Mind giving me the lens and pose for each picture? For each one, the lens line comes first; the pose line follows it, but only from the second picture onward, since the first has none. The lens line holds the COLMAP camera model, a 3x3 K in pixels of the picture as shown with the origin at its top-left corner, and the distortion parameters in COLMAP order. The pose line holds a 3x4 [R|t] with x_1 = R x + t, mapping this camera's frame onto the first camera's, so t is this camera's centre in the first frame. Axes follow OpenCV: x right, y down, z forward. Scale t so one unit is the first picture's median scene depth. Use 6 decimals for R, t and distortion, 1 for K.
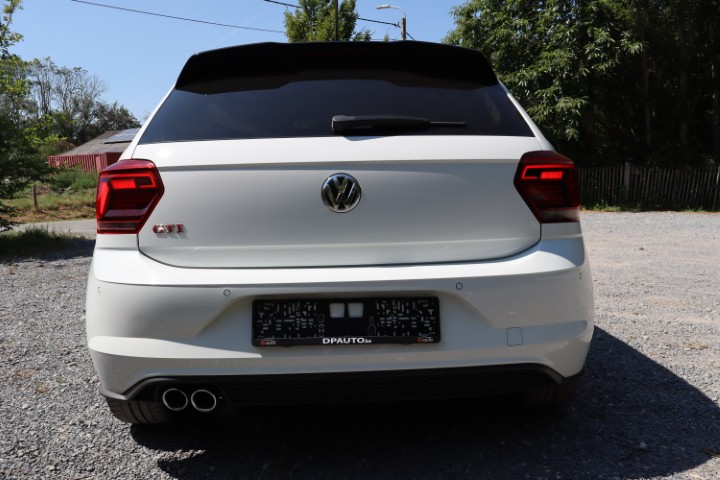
lens RADIAL K [[613.3, 0, 375.7], [0, 613.3, 230.0], [0, 0, 1]] dist [-0.003167, -0.009151]
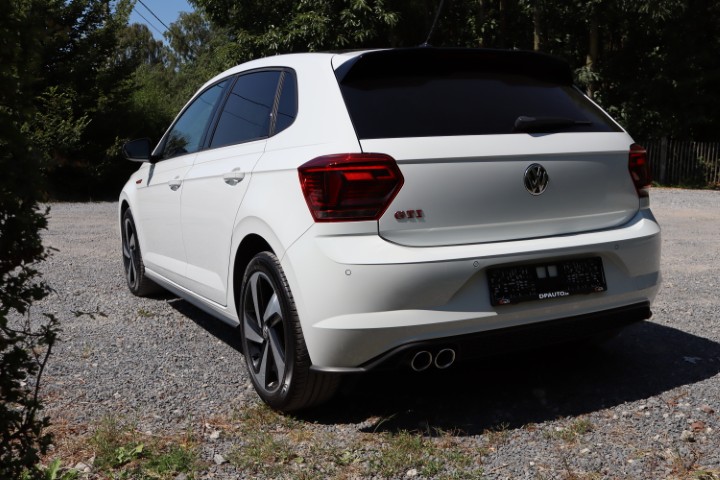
lens RADIAL K [[740.2, 0, 380.1], [0, 740.2, 237.3], [0, 0, 1]] dist [0.028655, 0.000000]
pose [[0.898068, -0.056605, 0.436199, -1.009839], [0.045609, 0.998323, 0.035650, -0.010551], [-0.437486, -0.012122, 0.899144, -0.223945]]
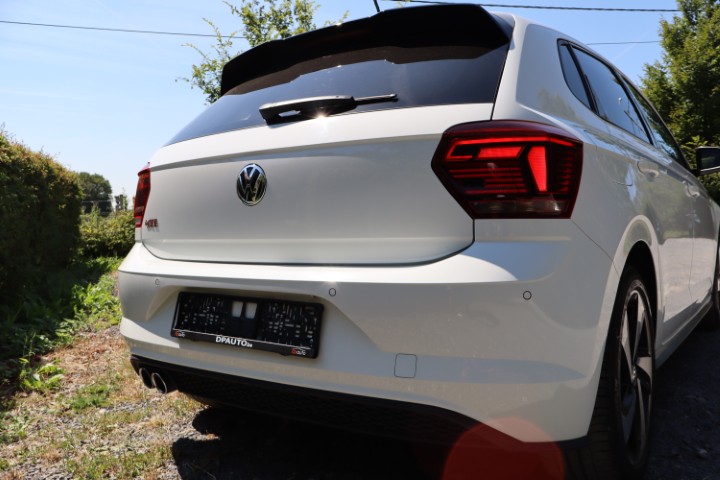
lens RADIAL K [[613.3, 0, 362.2], [0, 613.3, 234.8], [0, 0, 1]] dist [-0.003167, -0.009151]
pose [[0.790054, 0.013537, -0.612887, 0.653098], [-0.039949, 0.998768, -0.029437, 0.037228], [0.611734, 0.047741, 0.789622, 0.367077]]
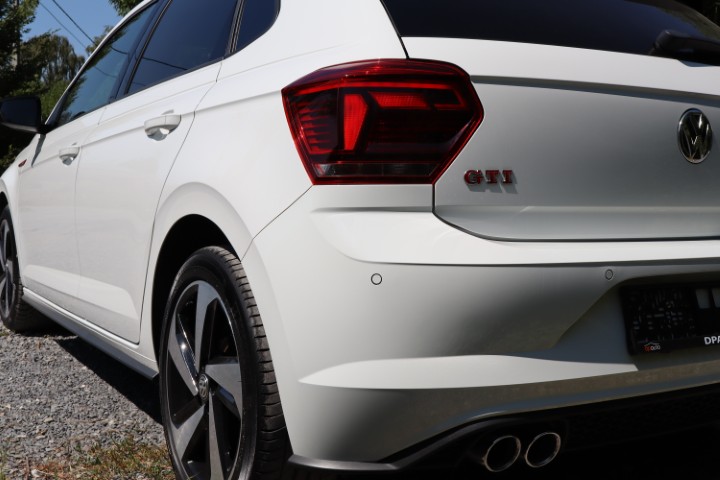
lens RADIAL K [[824.4, 0, 361.4], [0, 824.4, 239.0], [0, 0, 1]] dist [0.004440, 0.000000]
pose [[0.875266, 0.005159, 0.483614, -0.865800], [0.004273, 0.999822, -0.018400, 0.076704], [-0.483623, 0.018171, 0.875088, 0.345313]]
